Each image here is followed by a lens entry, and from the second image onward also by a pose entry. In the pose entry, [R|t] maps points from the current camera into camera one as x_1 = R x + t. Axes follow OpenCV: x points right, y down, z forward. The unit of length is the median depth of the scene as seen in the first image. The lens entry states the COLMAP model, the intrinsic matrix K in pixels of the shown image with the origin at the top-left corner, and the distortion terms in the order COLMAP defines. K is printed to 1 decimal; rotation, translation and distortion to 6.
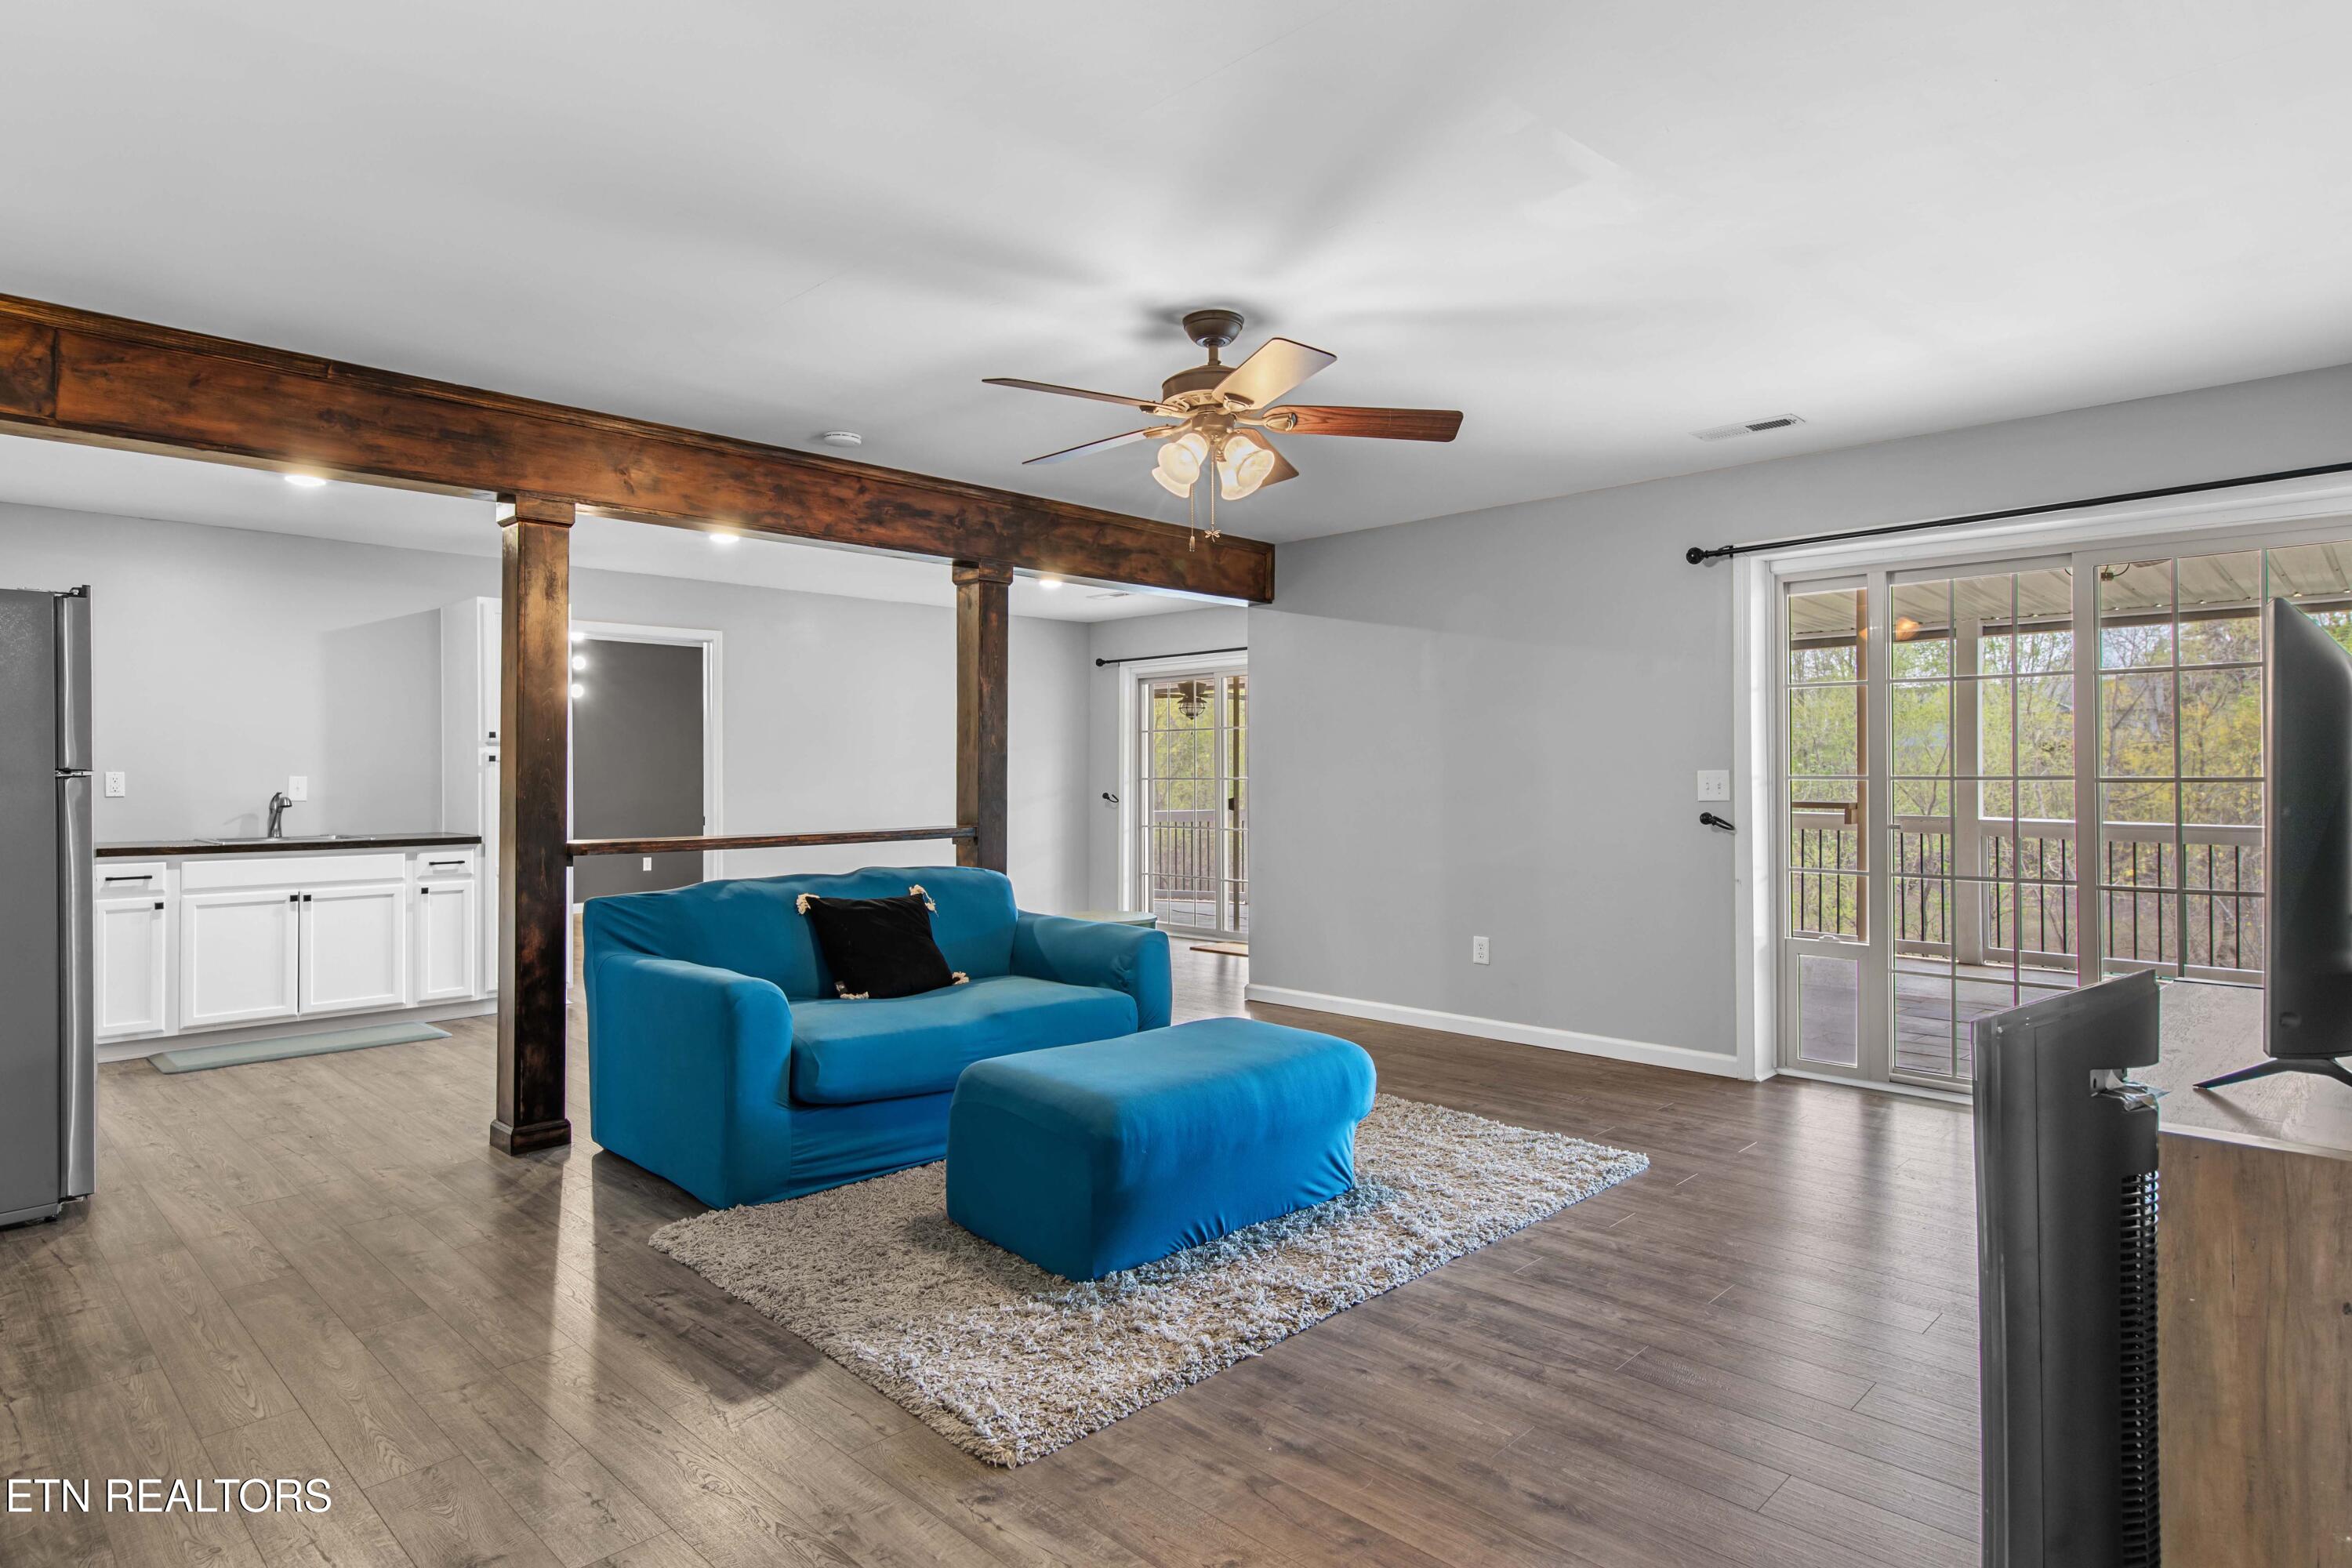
lens RADIAL K [[1288.9, 0, 1175.4], [0, 1288.9, 767.2], [0, 0, 1]] dist [-0.000070, 0.000125]
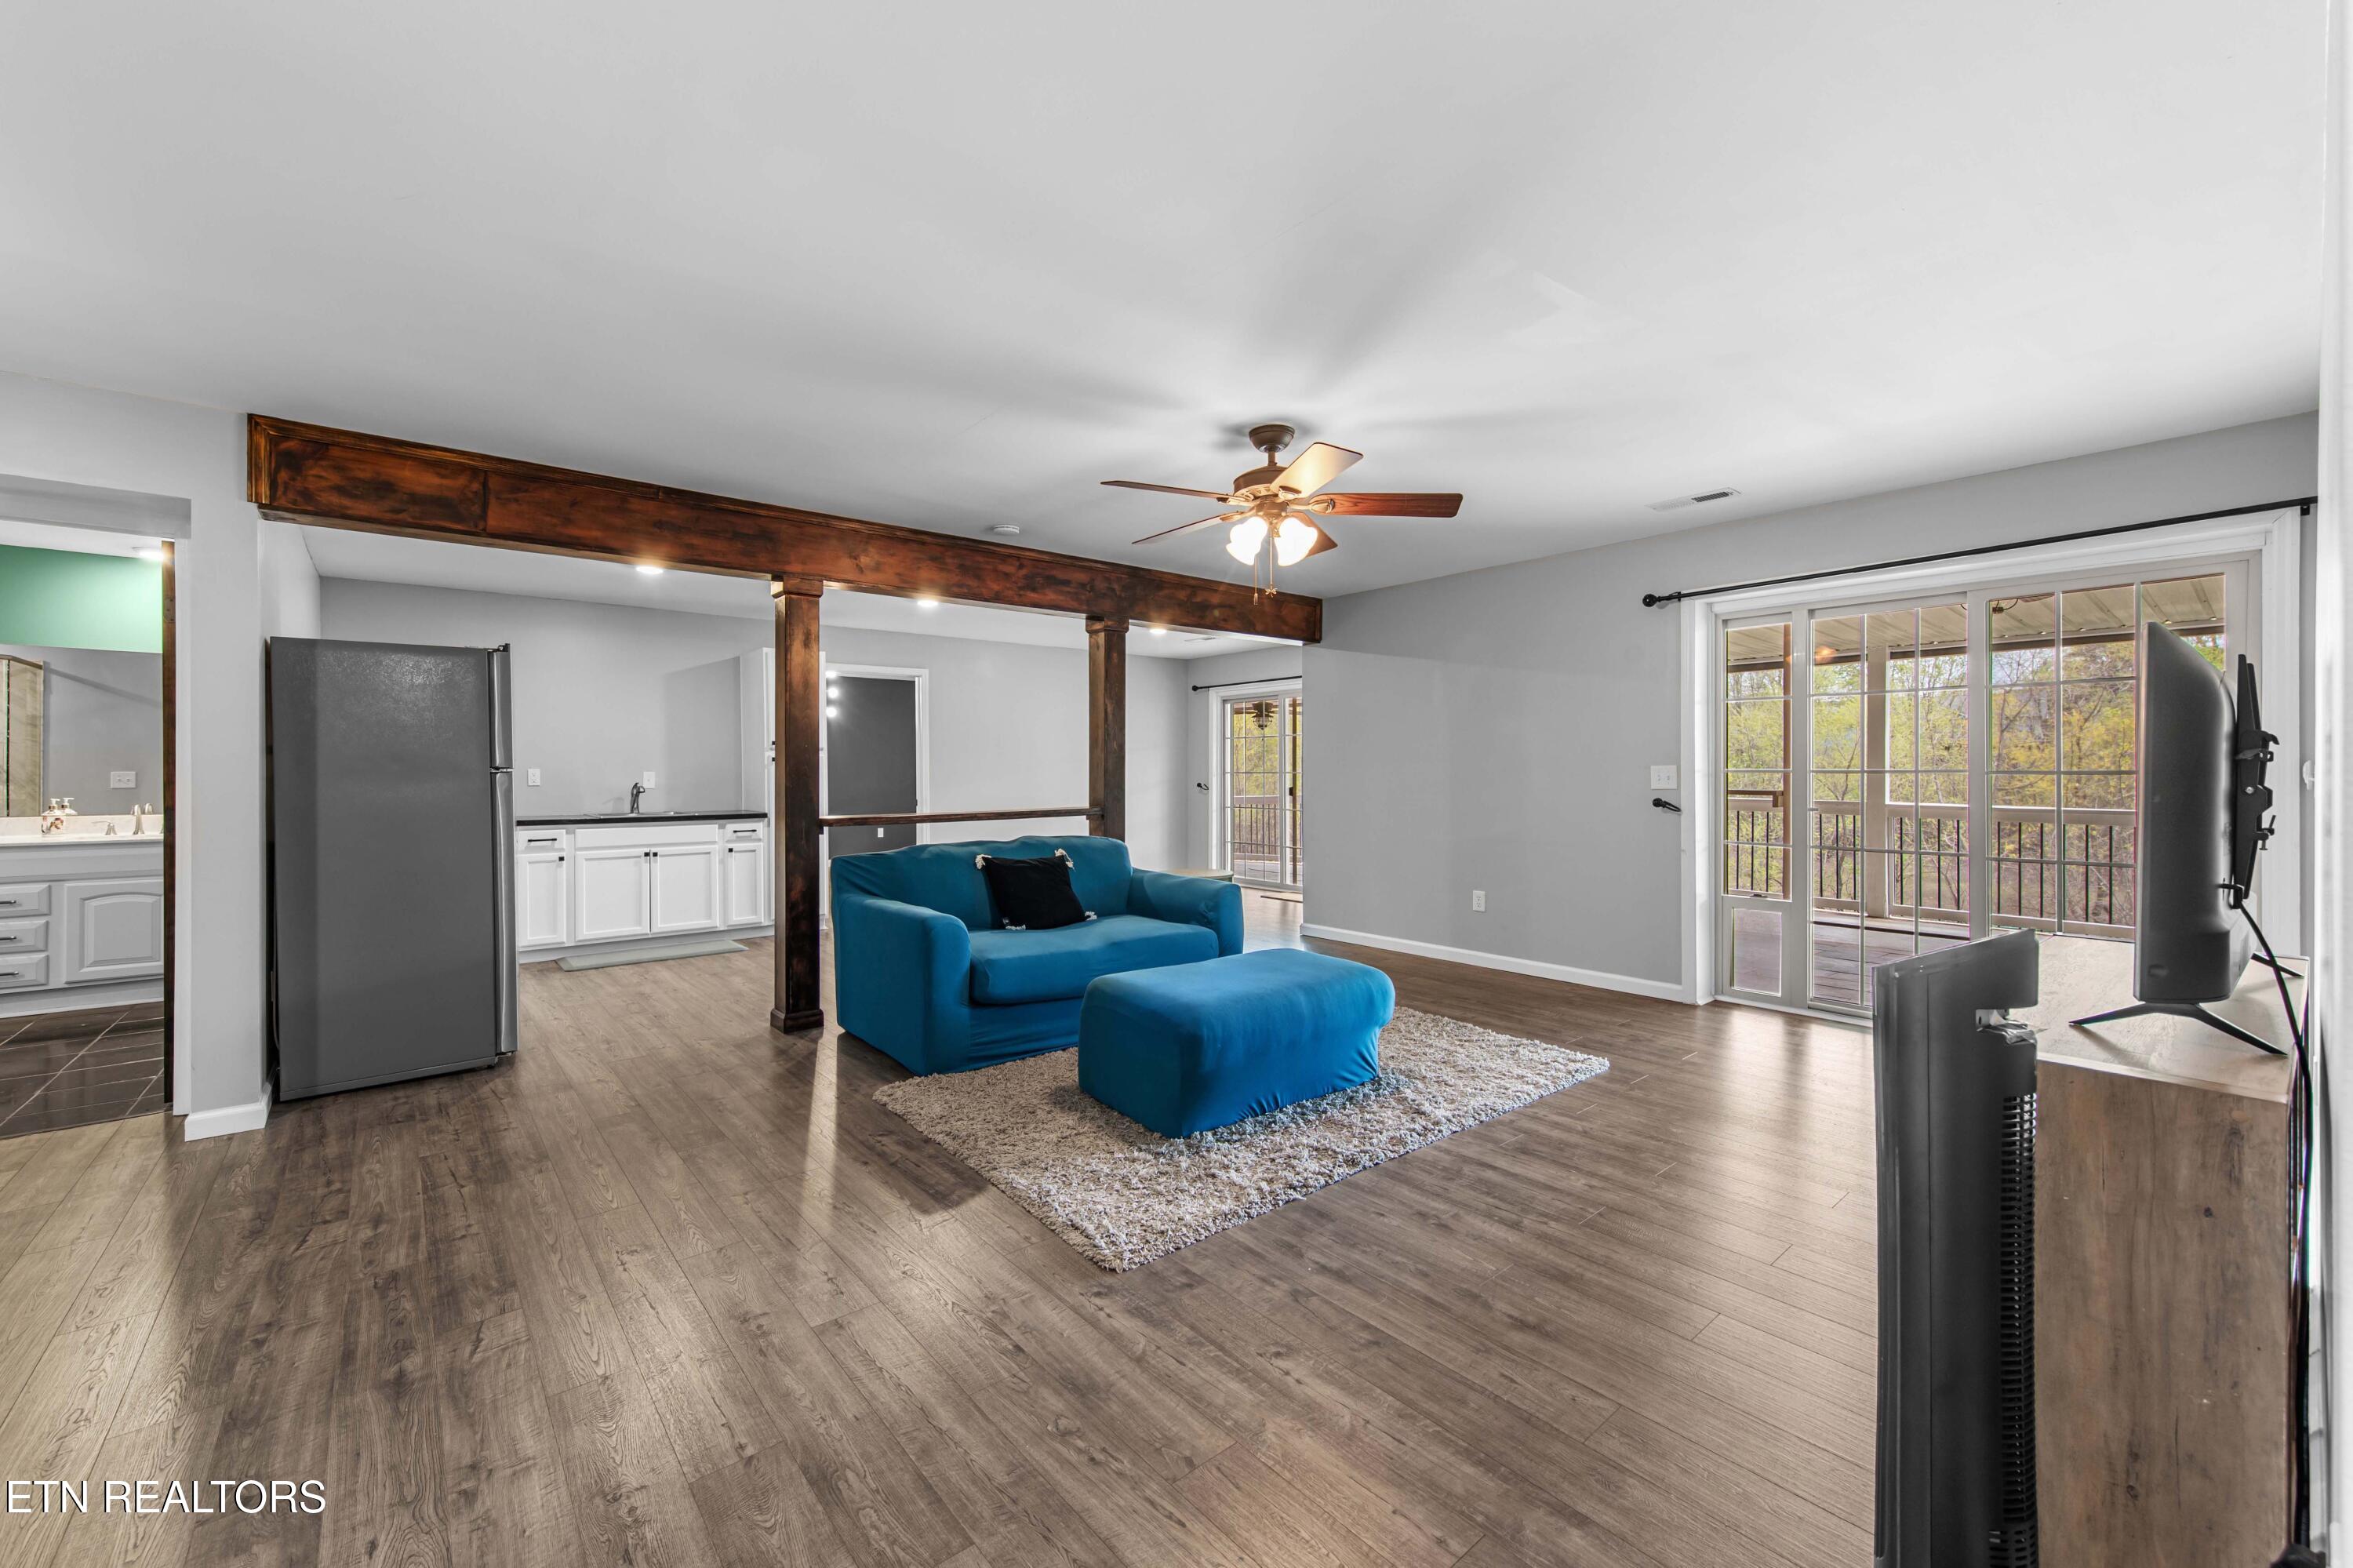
lens RADIAL K [[930.2, 0, 1148.1], [0, 930.2, 777.5], [0, 0, 1]] dist [0.001288, -0.000519]
pose [[0.993549, -0.000439, -0.113401, 0.011077], [0.002062, 0.999897, 0.014194, -0.000296], [0.113383, -0.014337, 0.993448, 0.013634]]
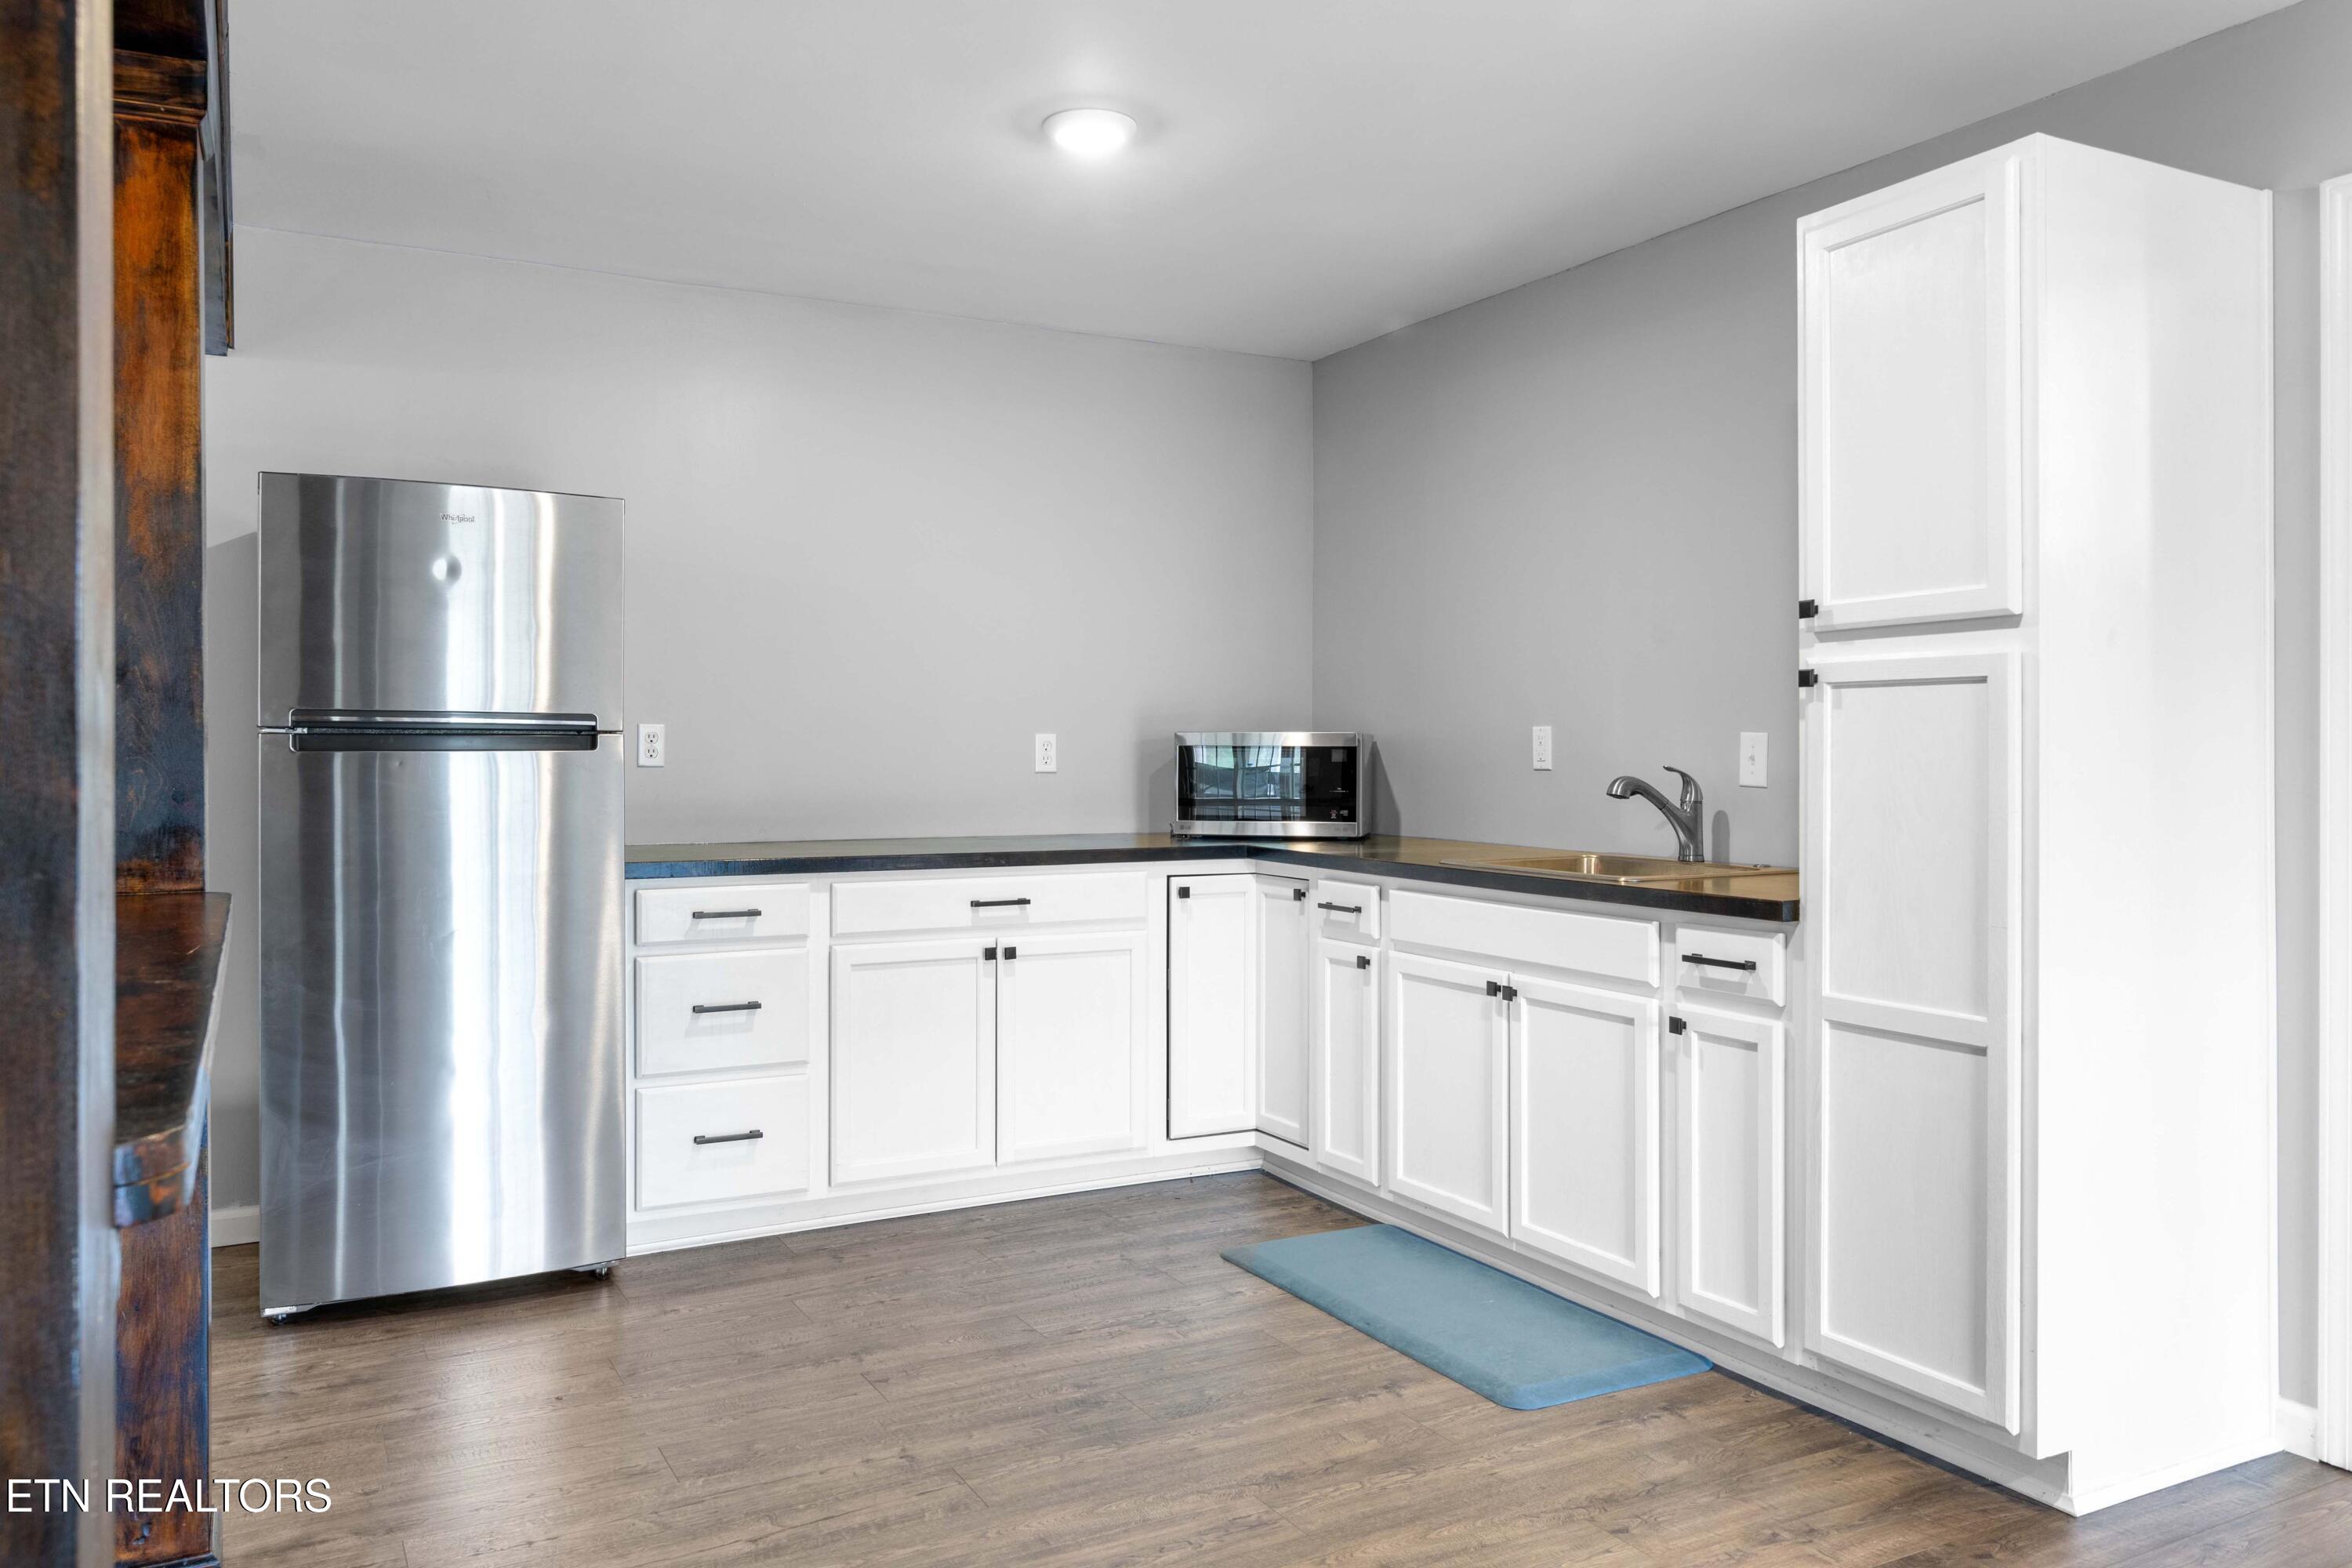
lens RADIAL K [[1674.7, 0, 1166.2], [0, 1674.7, 774.5], [0, 0, 1]] dist [-0.005967, 0.002062]
pose [[-0.310029, 0.006968, -0.950702, -0.096972], [-0.012729, 0.999853, 0.011480, 0.028363], [0.950642, 0.015661, -0.309895, 1.707616]]
